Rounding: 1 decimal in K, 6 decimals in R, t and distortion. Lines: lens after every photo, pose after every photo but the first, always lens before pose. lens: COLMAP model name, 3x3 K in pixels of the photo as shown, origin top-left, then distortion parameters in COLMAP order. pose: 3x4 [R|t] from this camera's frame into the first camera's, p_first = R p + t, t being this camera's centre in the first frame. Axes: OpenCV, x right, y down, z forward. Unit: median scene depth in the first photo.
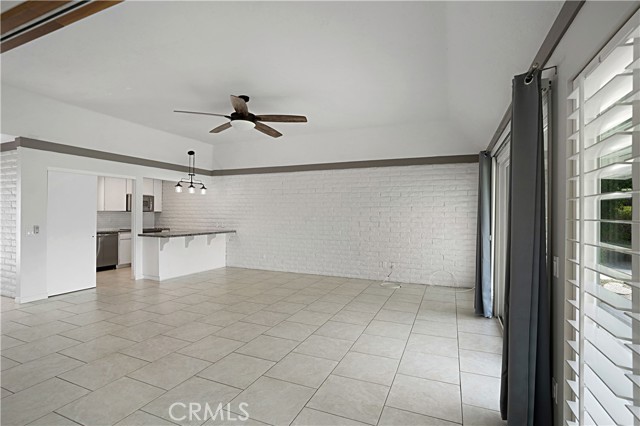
lens RADIAL K [[316.3, 0, 320.9], [0, 316.3, 218.7], [0, 0, 1]] dist [-0.045331, 0.016959]
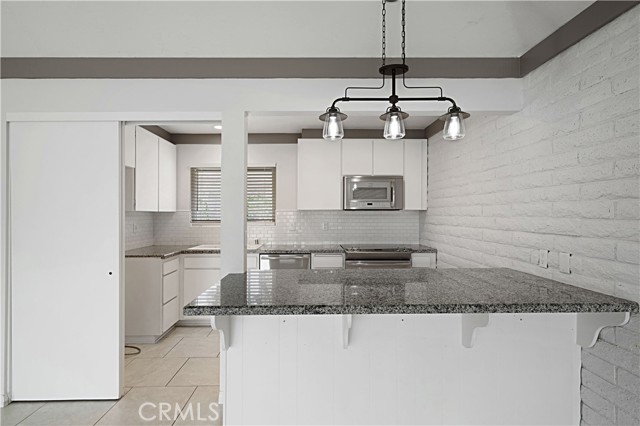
lens RADIAL K [[320.1, 0, 303.5], [0, 320.1, 214.3], [0, 0, 1]] dist [-0.043528, 0.015330]
pose [[0.377215, -0.009555, -0.926076, -0.216387], [-0.004920, 0.999912, -0.012321, -0.013768], [0.926113, 0.009204, 0.377135, 0.930896]]
